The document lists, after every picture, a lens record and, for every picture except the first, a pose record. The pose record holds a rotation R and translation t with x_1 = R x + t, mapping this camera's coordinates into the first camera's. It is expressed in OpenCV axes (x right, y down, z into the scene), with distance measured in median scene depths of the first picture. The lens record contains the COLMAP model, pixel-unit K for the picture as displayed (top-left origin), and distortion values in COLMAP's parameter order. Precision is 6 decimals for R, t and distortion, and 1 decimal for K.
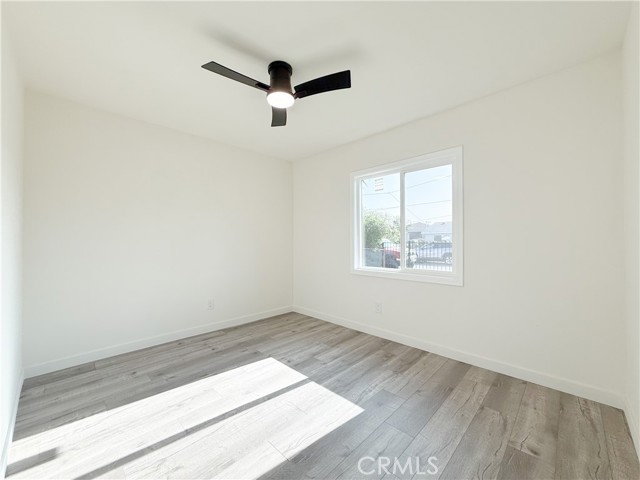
lens RADIAL K [[258.0, 0, 314.9], [0, 258.0, 241.1], [0, 0, 1]] dist [-0.000774, 0.000758]
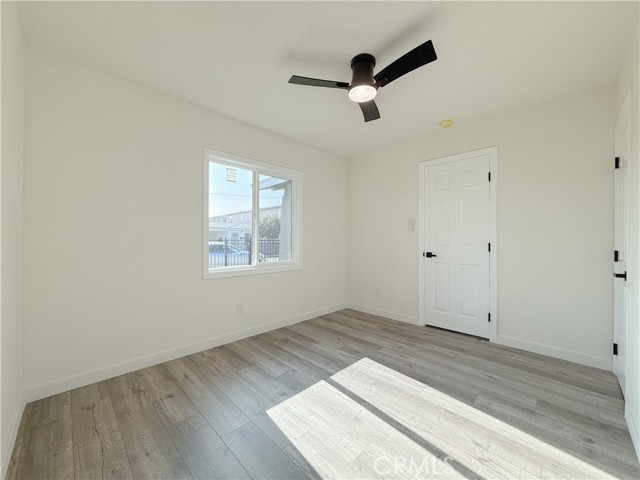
lens RADIAL K [[252.3, 0, 322.3], [0, 252.3, 240.4], [0, 0, 1]] dist [0.000305, 0.000070]
pose [[-0.011650, -0.001992, 0.999930, -0.862432], [-0.008907, 0.999959, 0.001889, 0.004205], [-0.999892, -0.008885, -0.011668, 0.904207]]
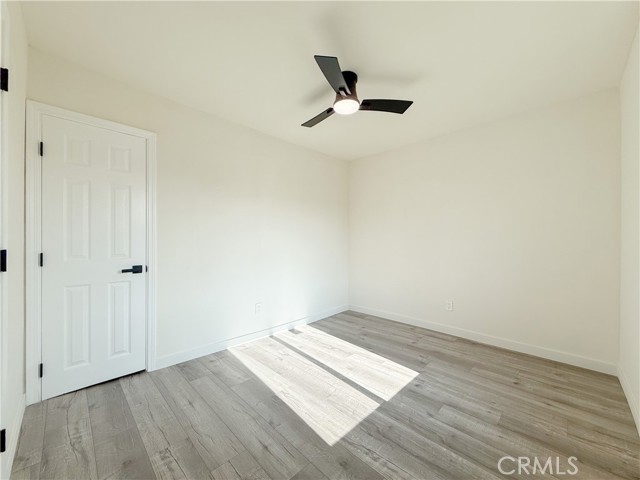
lens RADIAL K [[252.3, 0, 322.3], [0, 252.3, 240.4], [0, 0, 1]] dist [0.000305, 0.000070]
pose [[0.007713, 0.004165, -0.999962, 0.718920], [0.000871, 0.999991, 0.004172, -0.006991], [0.999970, -0.000904, 0.007709, 0.691890]]
